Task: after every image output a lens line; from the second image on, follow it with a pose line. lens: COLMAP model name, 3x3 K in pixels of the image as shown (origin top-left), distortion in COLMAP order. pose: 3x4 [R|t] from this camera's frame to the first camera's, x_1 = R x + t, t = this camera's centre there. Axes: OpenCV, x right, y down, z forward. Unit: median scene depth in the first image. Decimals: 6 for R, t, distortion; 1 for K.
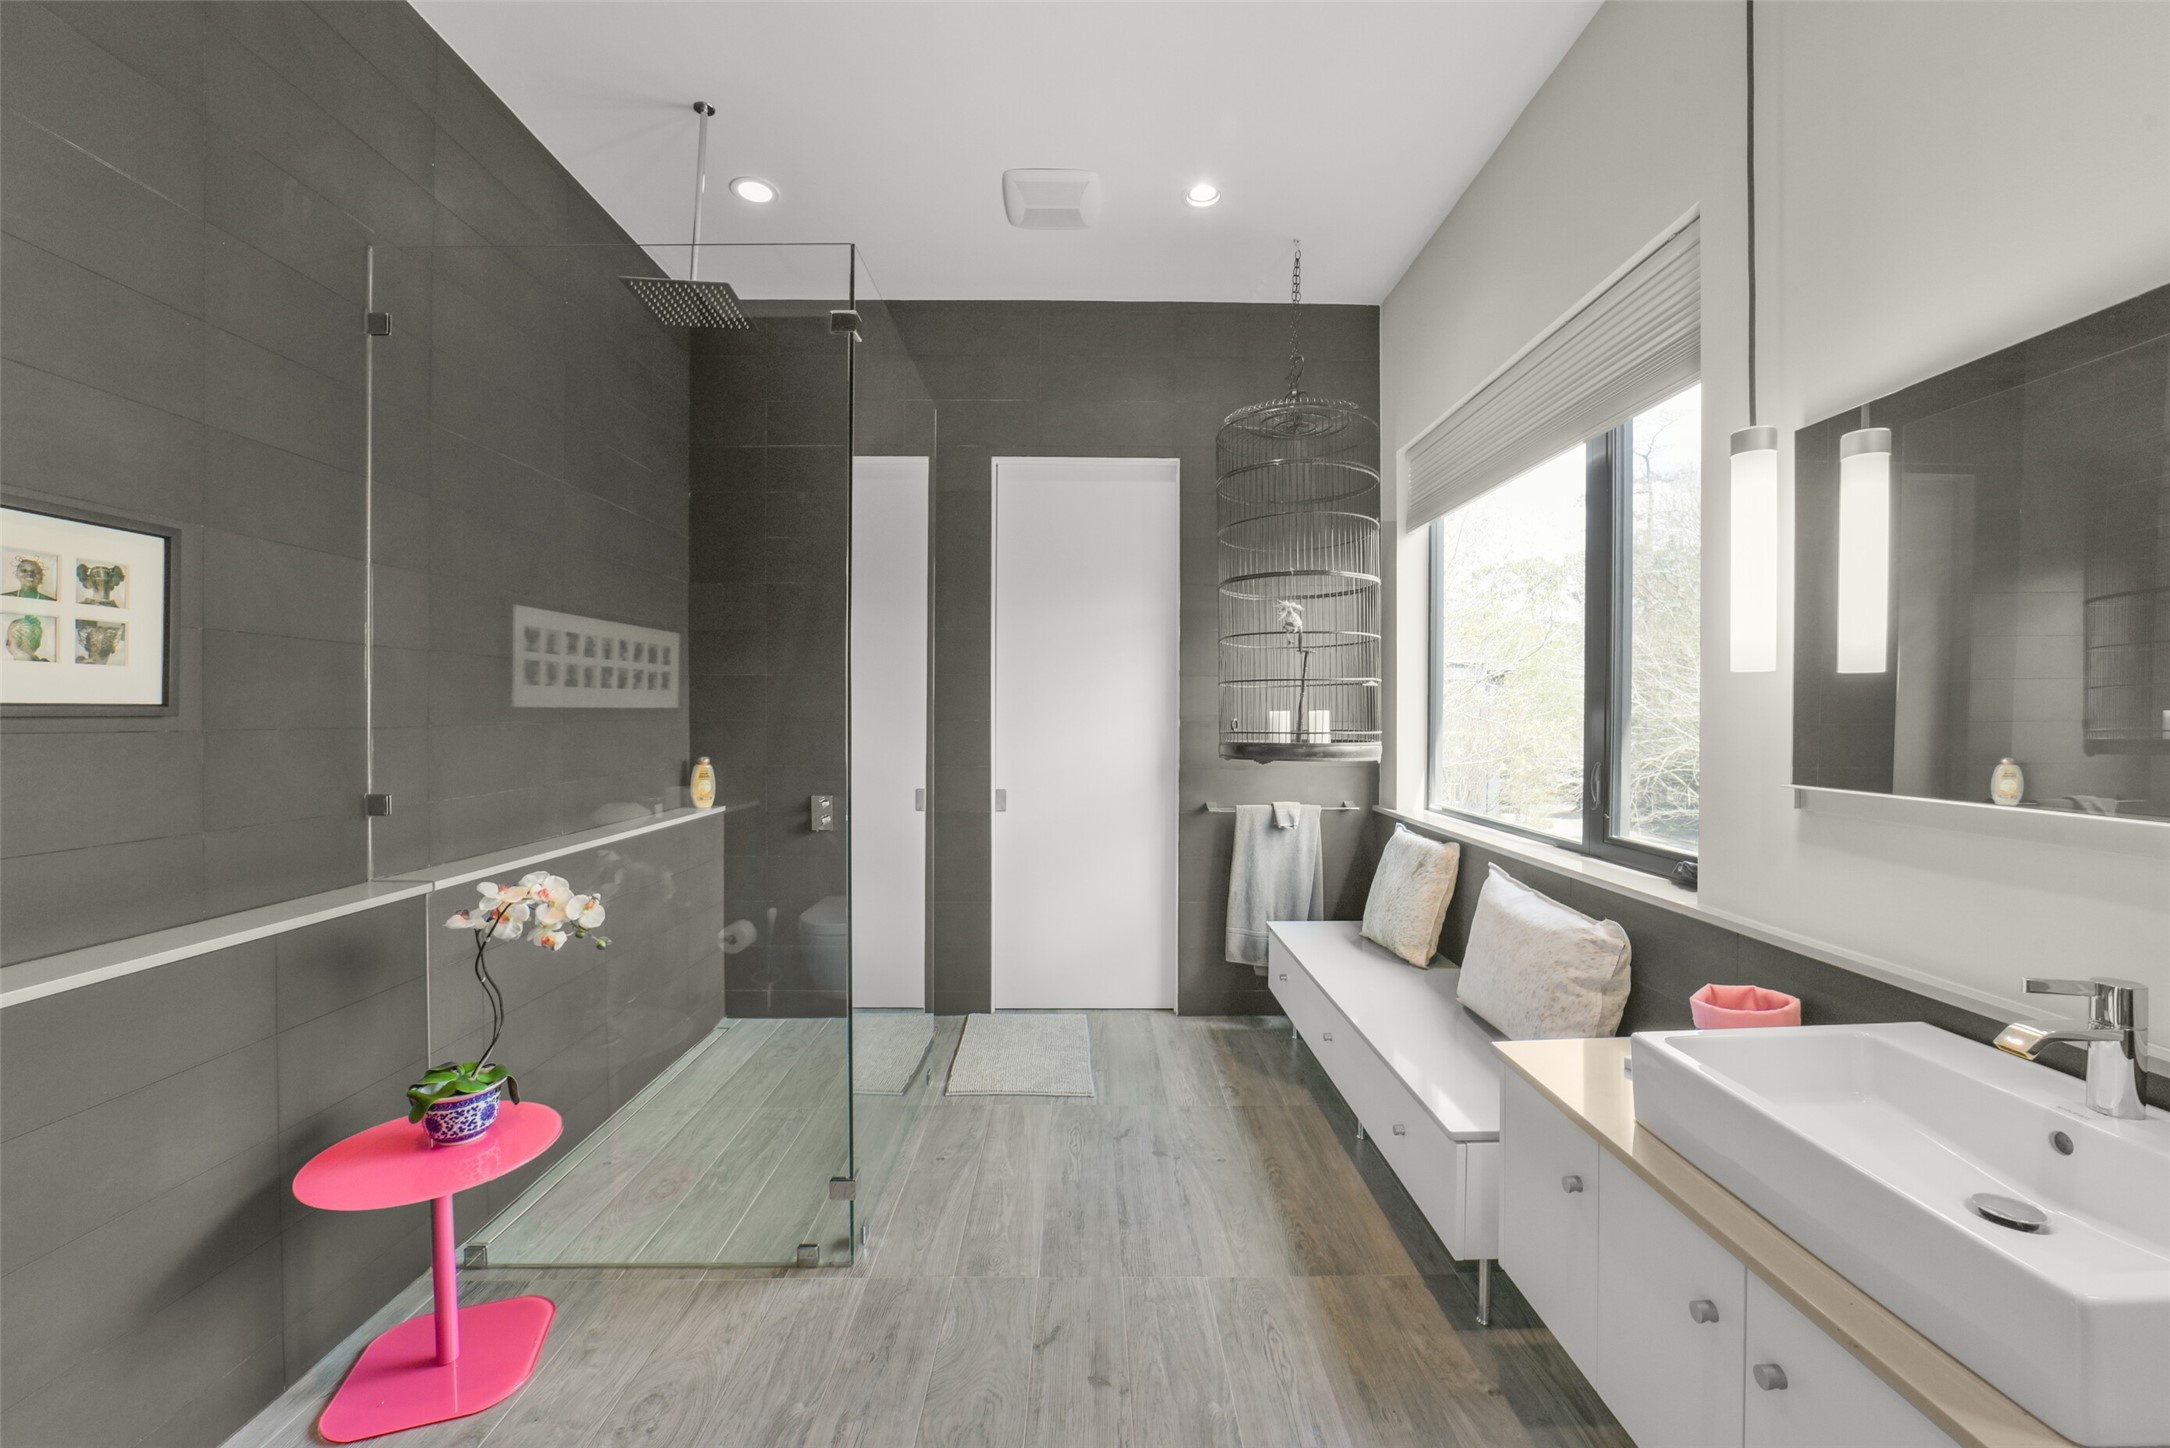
lens RADIAL K [[865.4, 0, 1098.2], [0, 865.4, 723.5], [0, 0, 1]] dist [-0.040648, 0.010212]
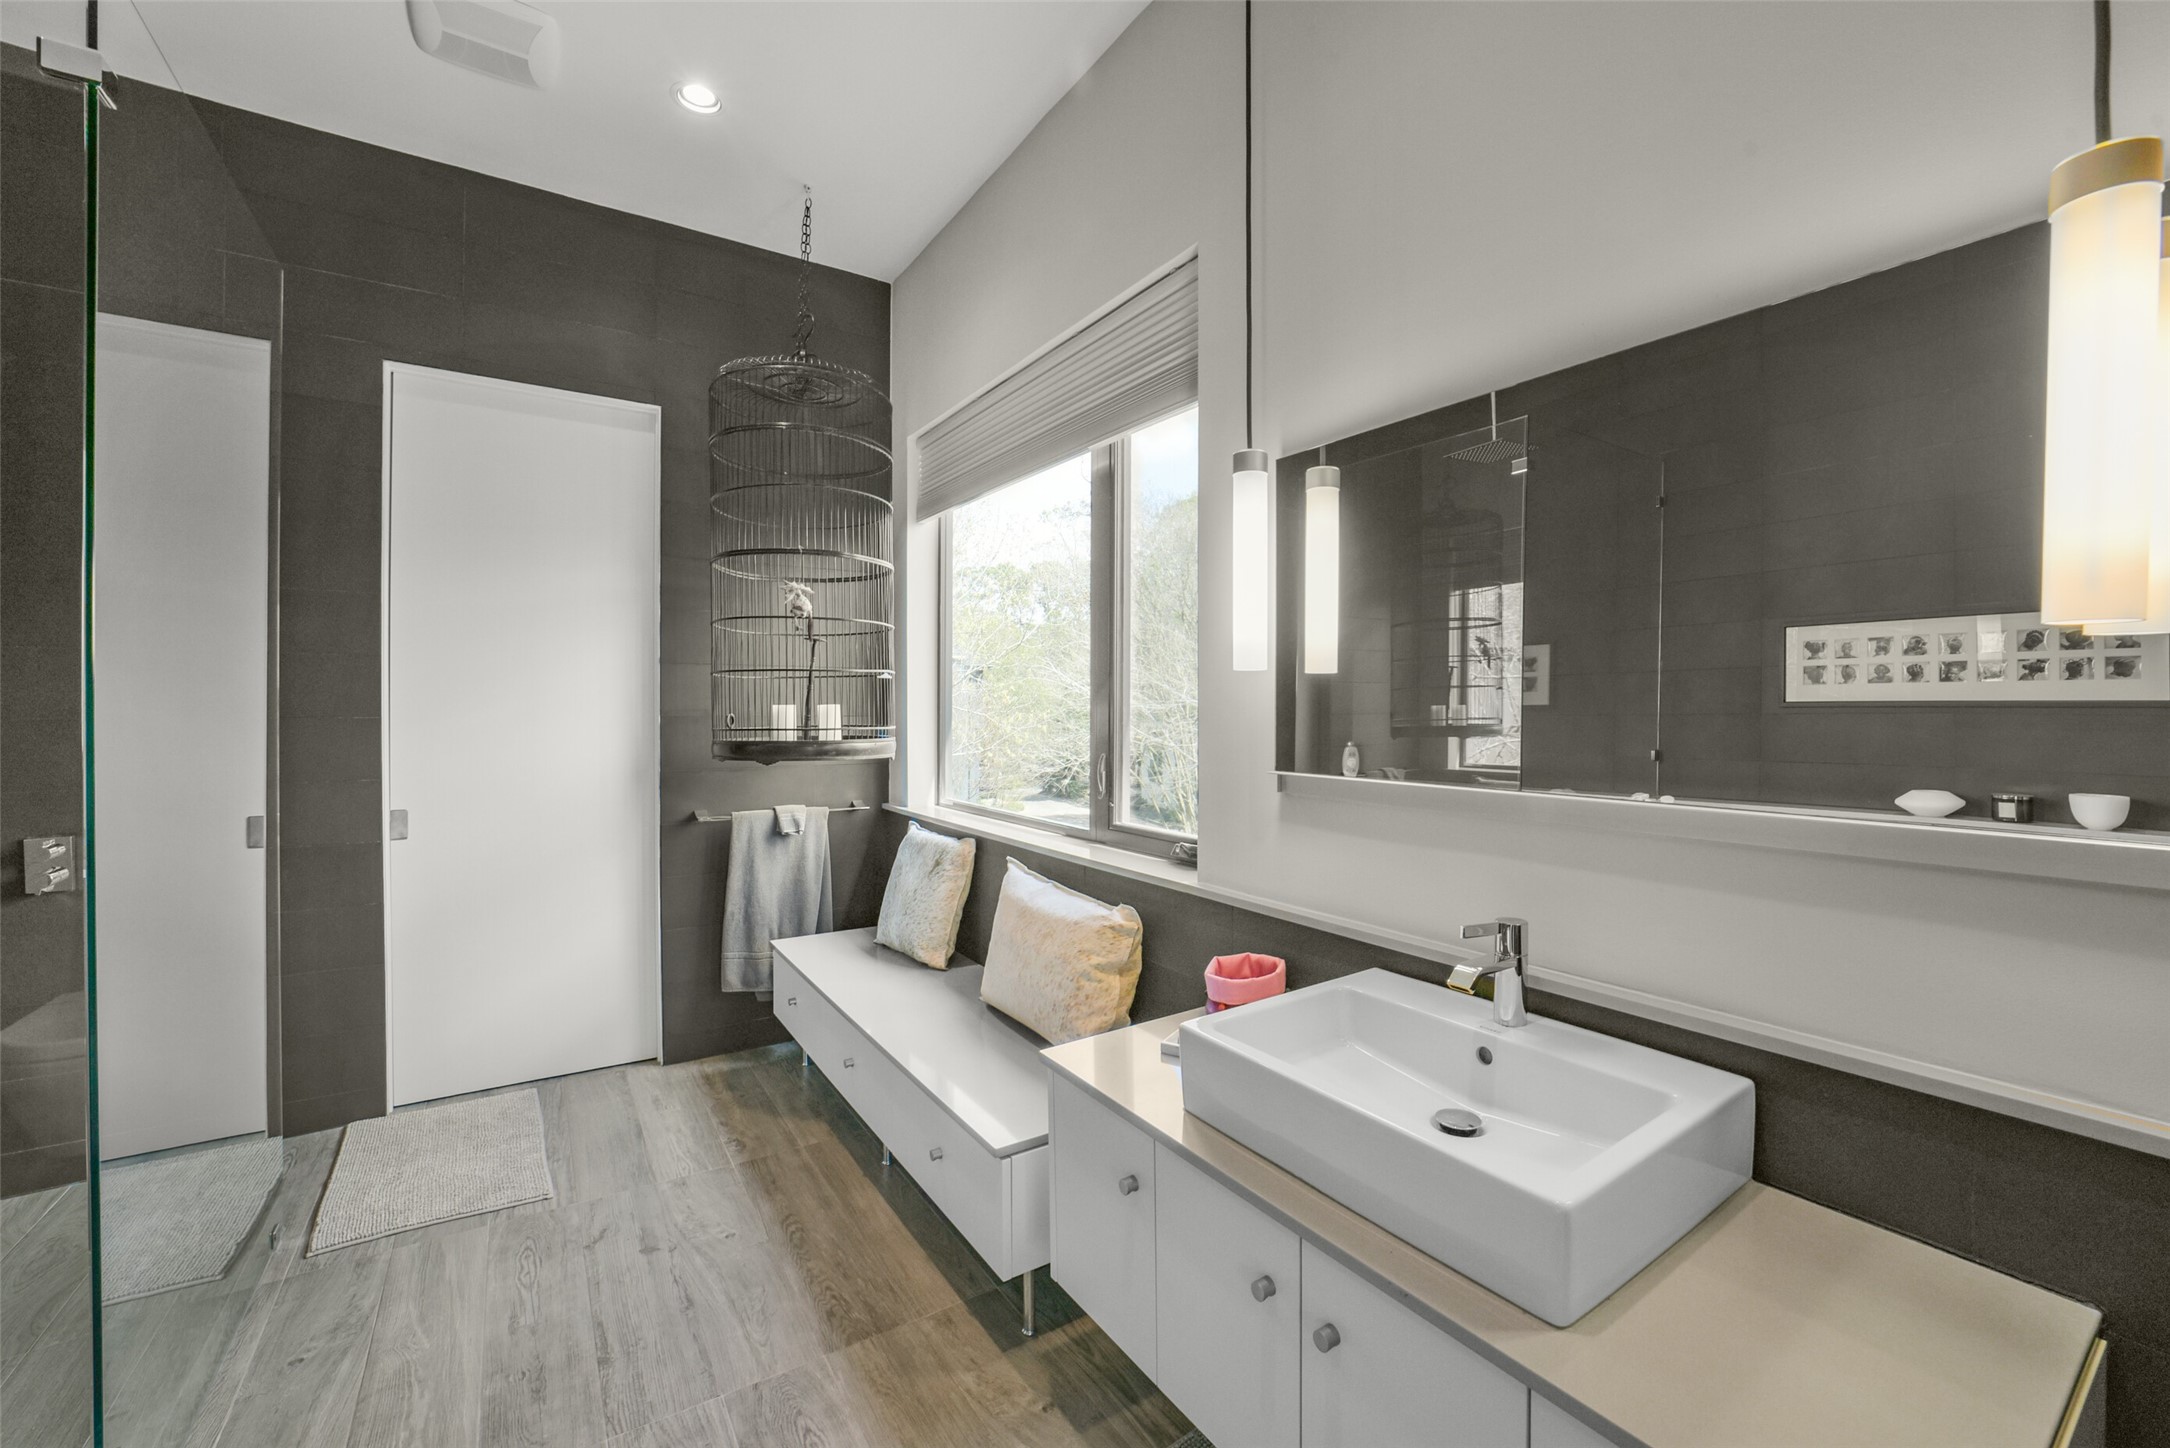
lens RADIAL K [[860.8, 0, 1085.9], [0, 860.8, 716.1], [0, 0, 1]] dist [-0.039289, 0.008621]
pose [[0.841206, -0.004808, 0.540694, -0.008538], [0.005478, 0.999985, 0.000368, -0.001928], [-0.540687, 0.002652, 0.841219, 0.100888]]
